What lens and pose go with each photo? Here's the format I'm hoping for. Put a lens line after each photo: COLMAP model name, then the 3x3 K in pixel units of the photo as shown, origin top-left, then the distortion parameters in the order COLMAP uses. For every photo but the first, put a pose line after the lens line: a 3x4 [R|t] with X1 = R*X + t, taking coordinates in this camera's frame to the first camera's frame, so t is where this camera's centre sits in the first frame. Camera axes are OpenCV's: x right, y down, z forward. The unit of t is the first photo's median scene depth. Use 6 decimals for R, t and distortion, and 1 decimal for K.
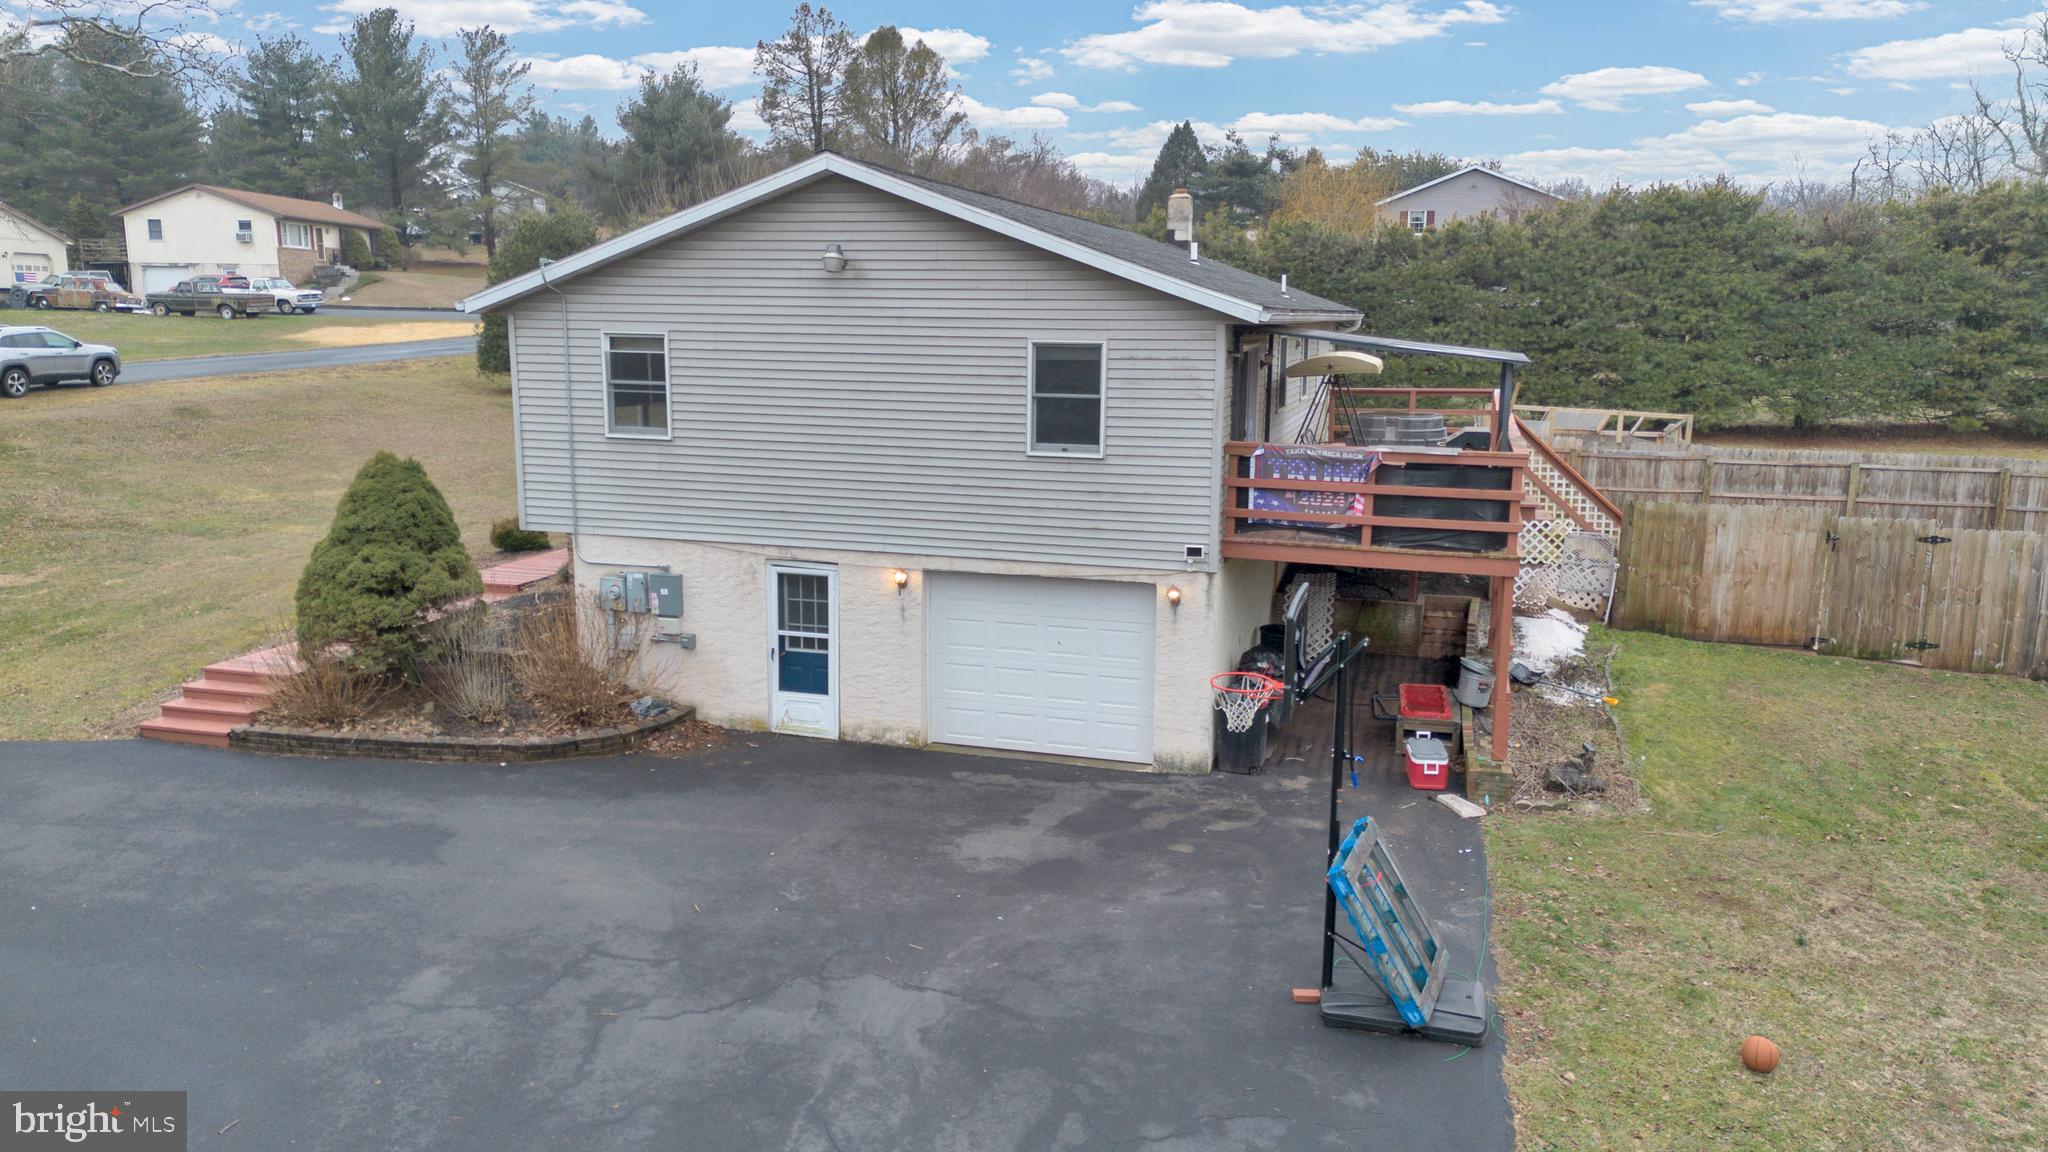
lens RADIAL K [[1436.4, 0, 1016.7], [0, 1436.4, 575.9], [0, 0, 1]] dist [0.077588, -0.067613]
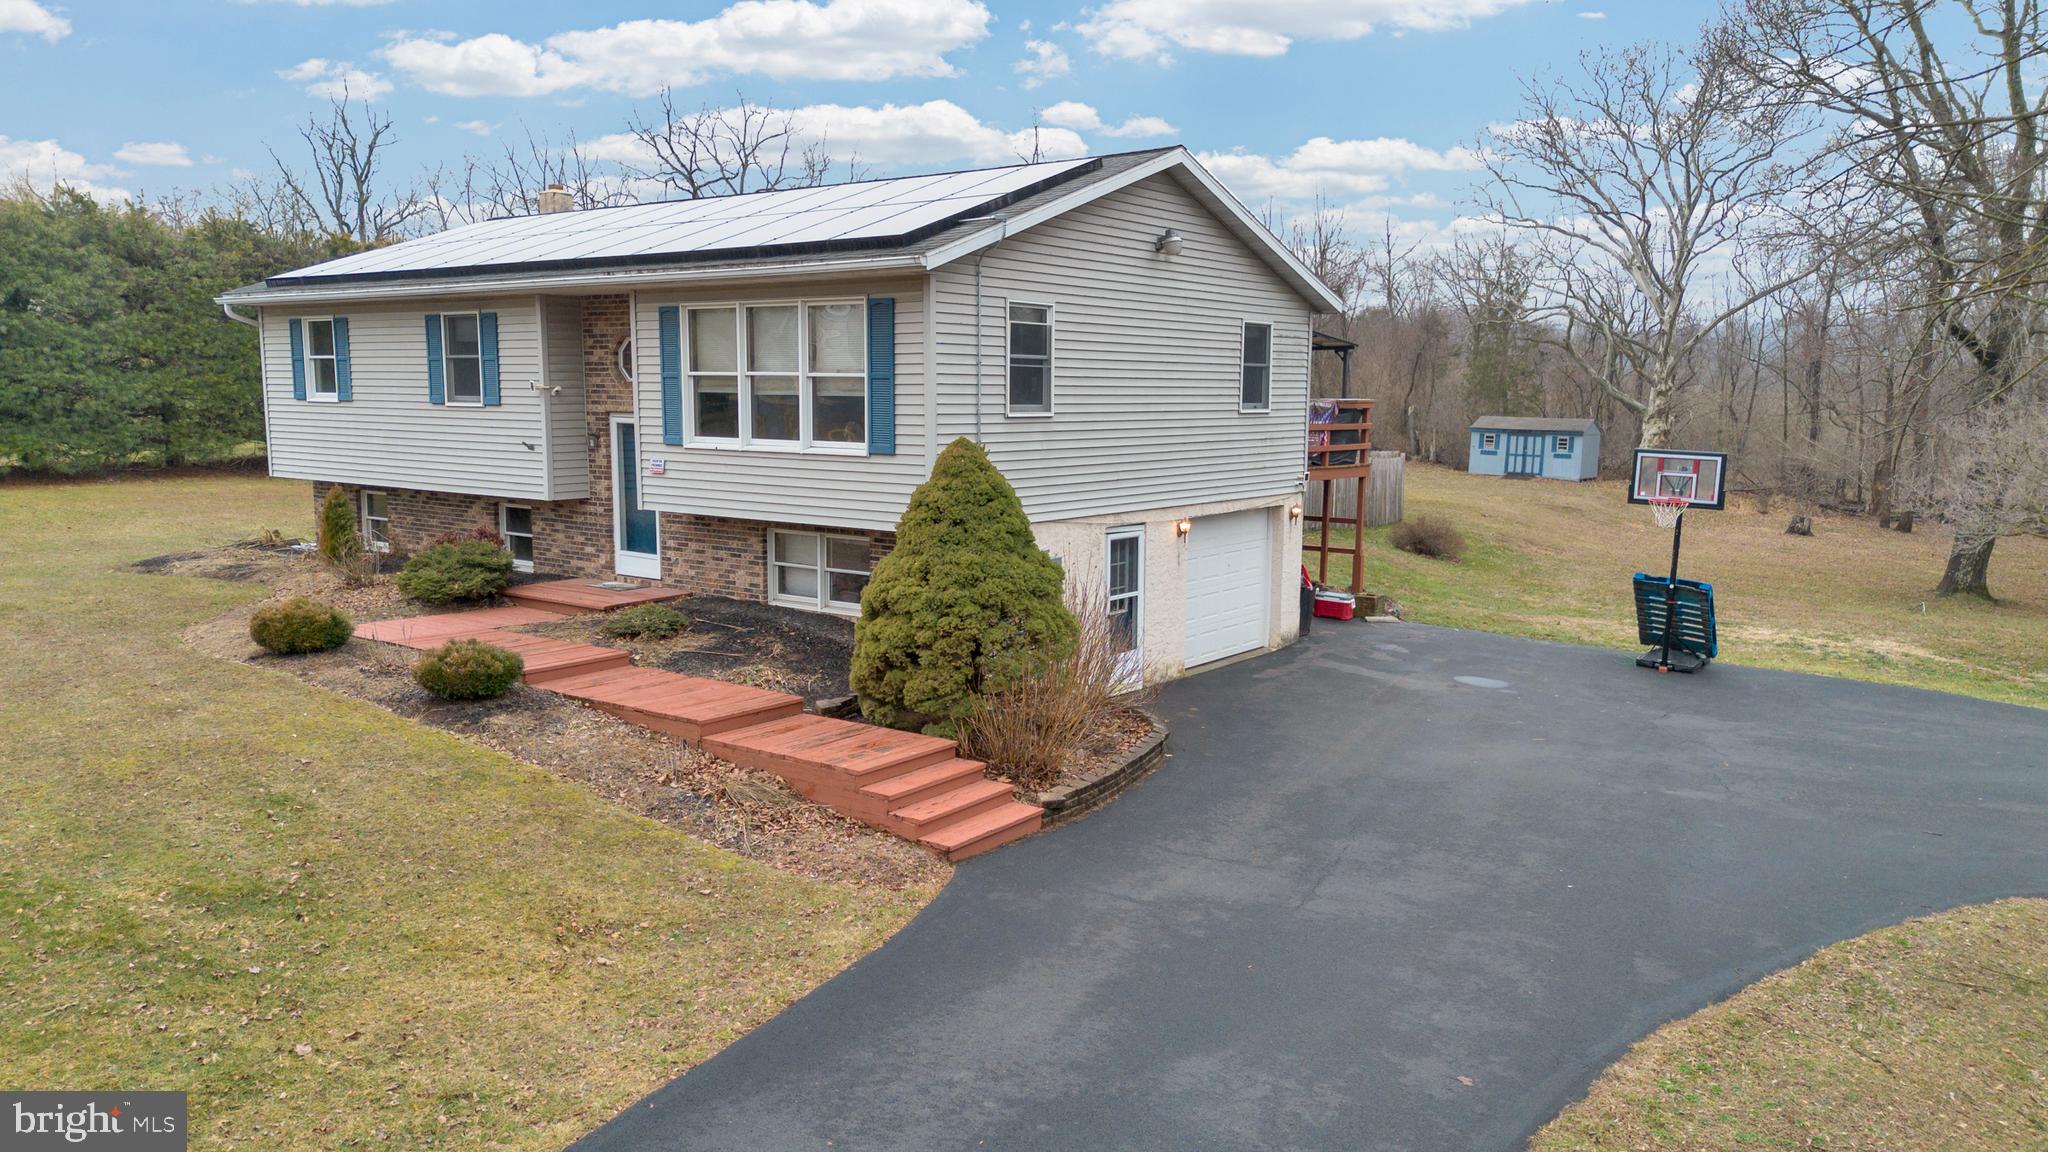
lens RADIAL K [[1443.0, 0, 1019.7], [0, 1443.0, 577.6], [0, 0, 1]] dist [0.067069, -0.059028]
pose [[0.345600, -0.128444, 0.929550, -1.057081], [0.164845, 0.983494, 0.074610, -0.058487], [-0.923789, 0.127446, 0.361069, 0.631011]]
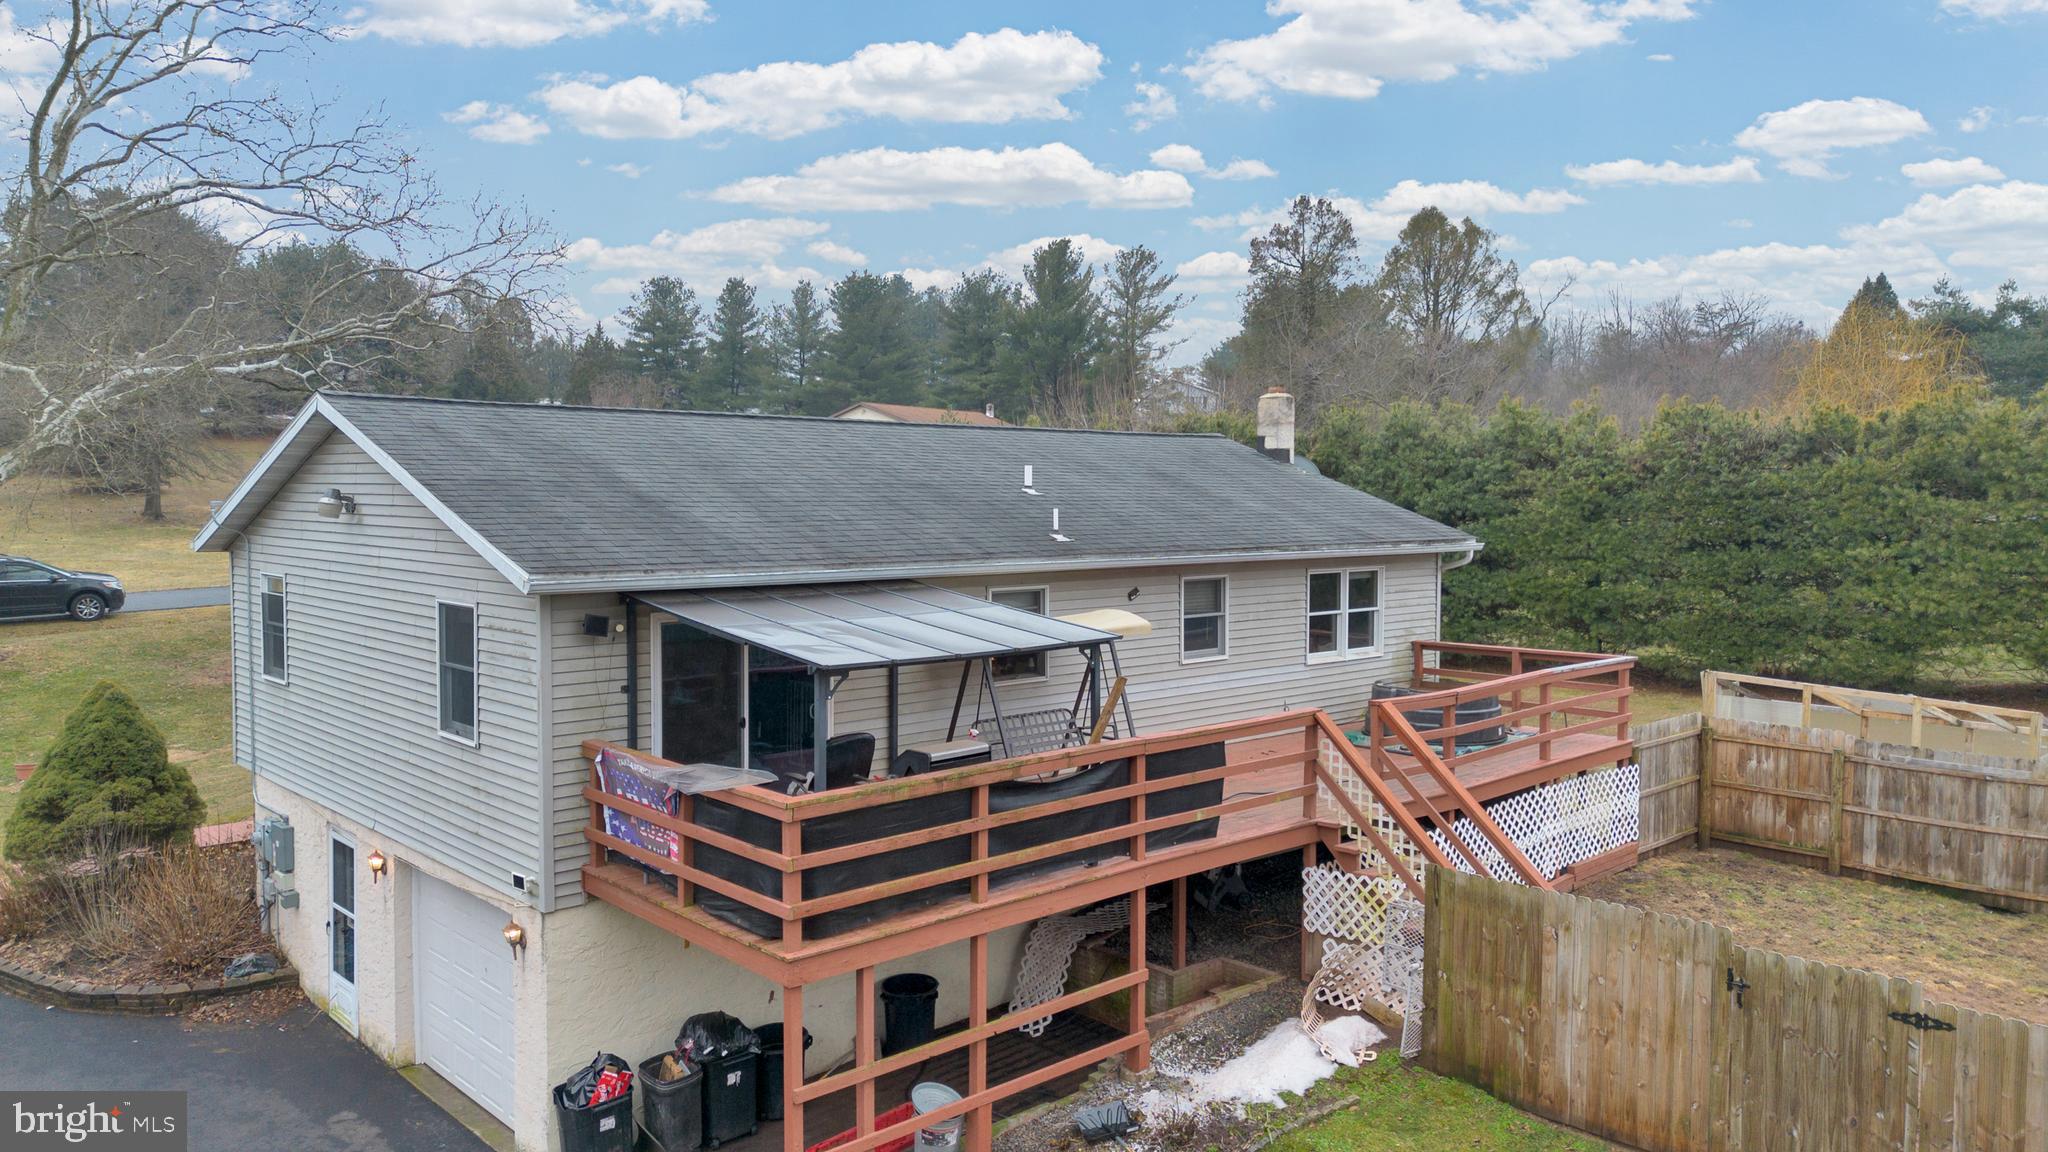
lens RADIAL K [[1443.0, 0, 1019.7], [0, 1443.0, 577.6], [0, 0, 1]] dist [0.067069, -0.059028]
pose [[0.864692, 0.026367, -0.501610, 0.609858], [-0.087860, 0.991166, -0.099354, -0.102194], [0.494559, 0.129982, 0.859370, 0.366688]]
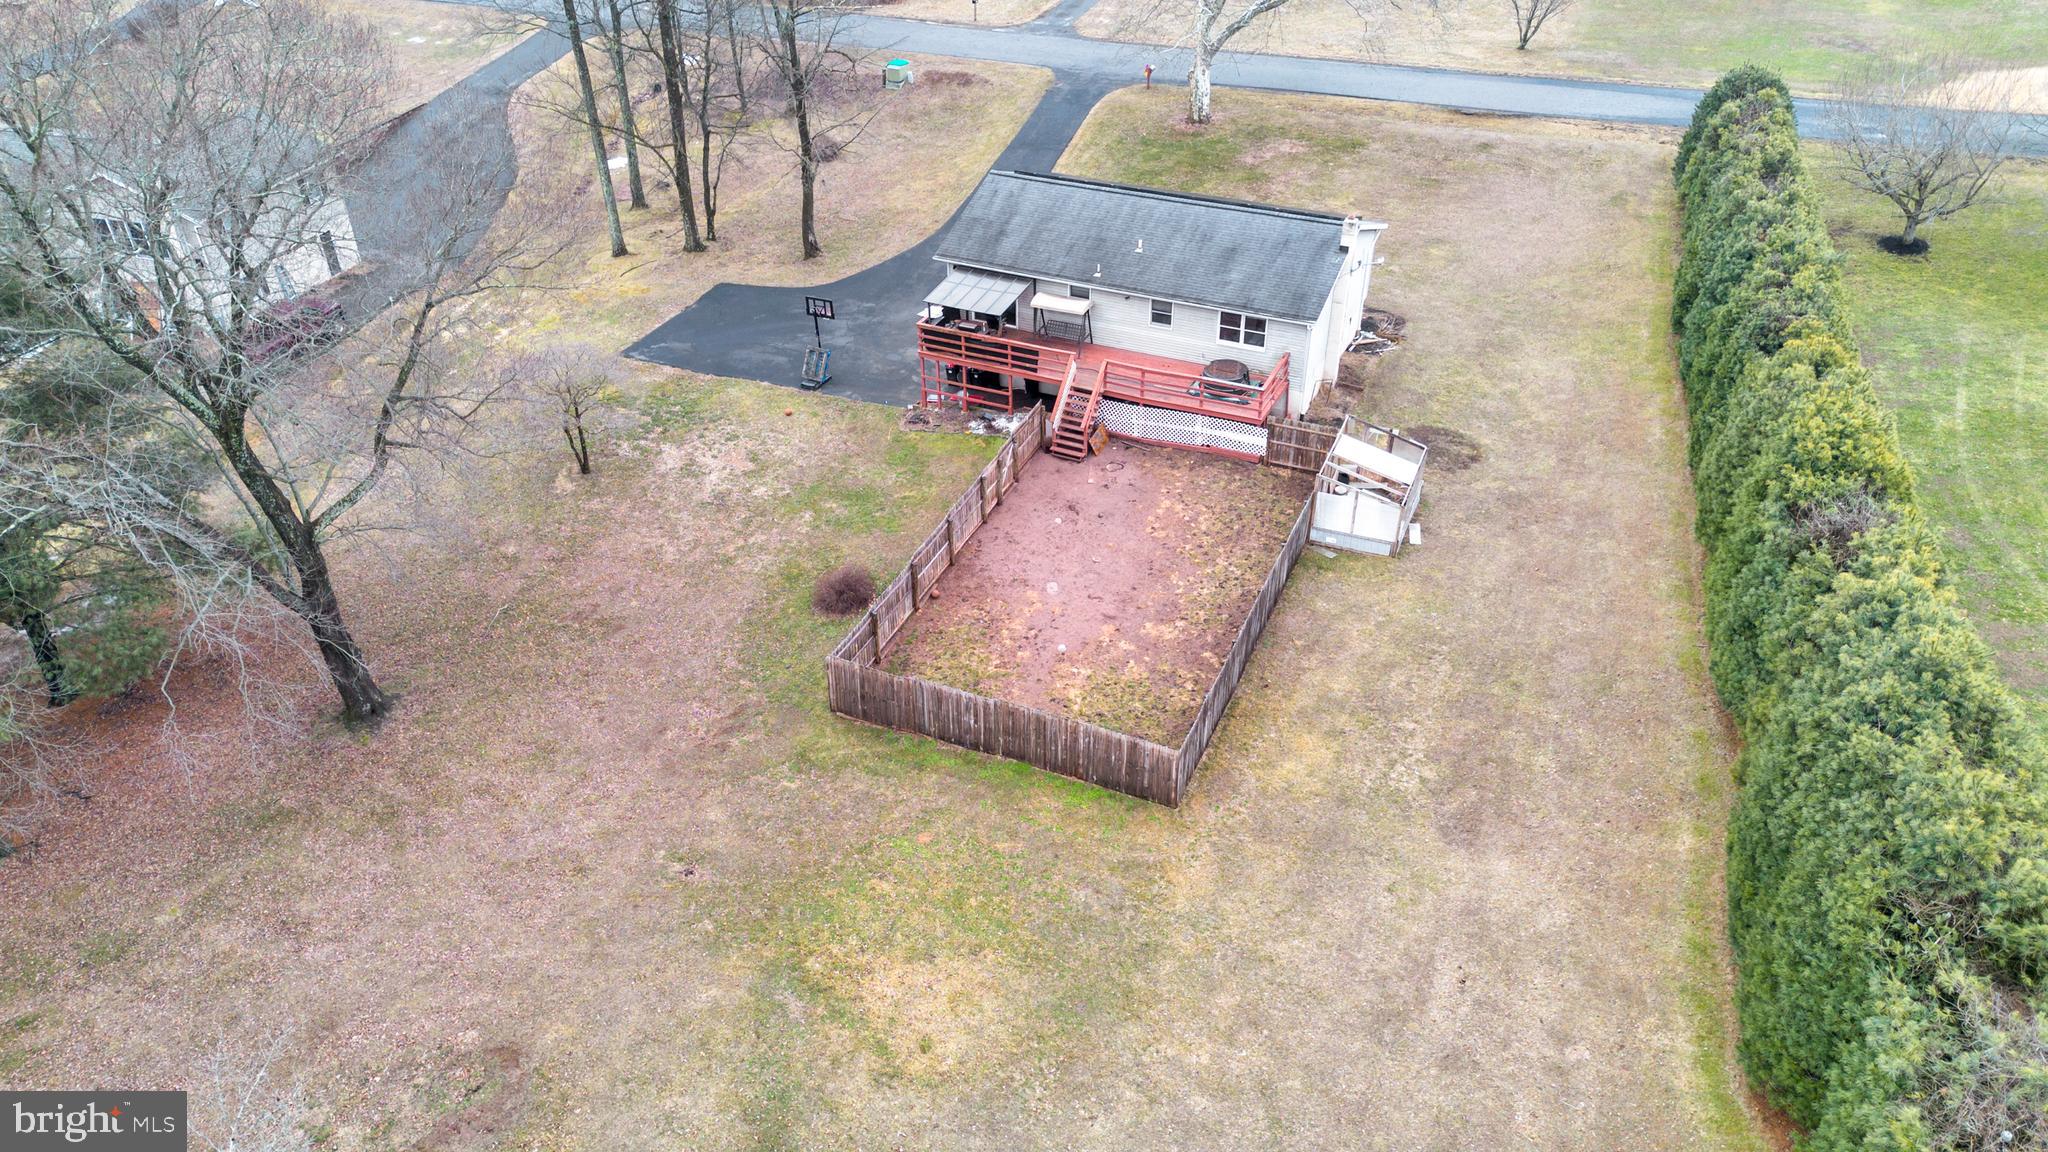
lens RADIAL K [[1402.2, 0, 997.4], [0, 1402.2, 599.1], [0, 0, 1]] dist [0.094683, -0.135023]
pose [[-0.153790, 0.568522, -0.808166, 2.707115], [-0.163400, 0.792002, 0.588246, -1.247729], [0.974499, 0.222520, -0.028906, 1.124588]]
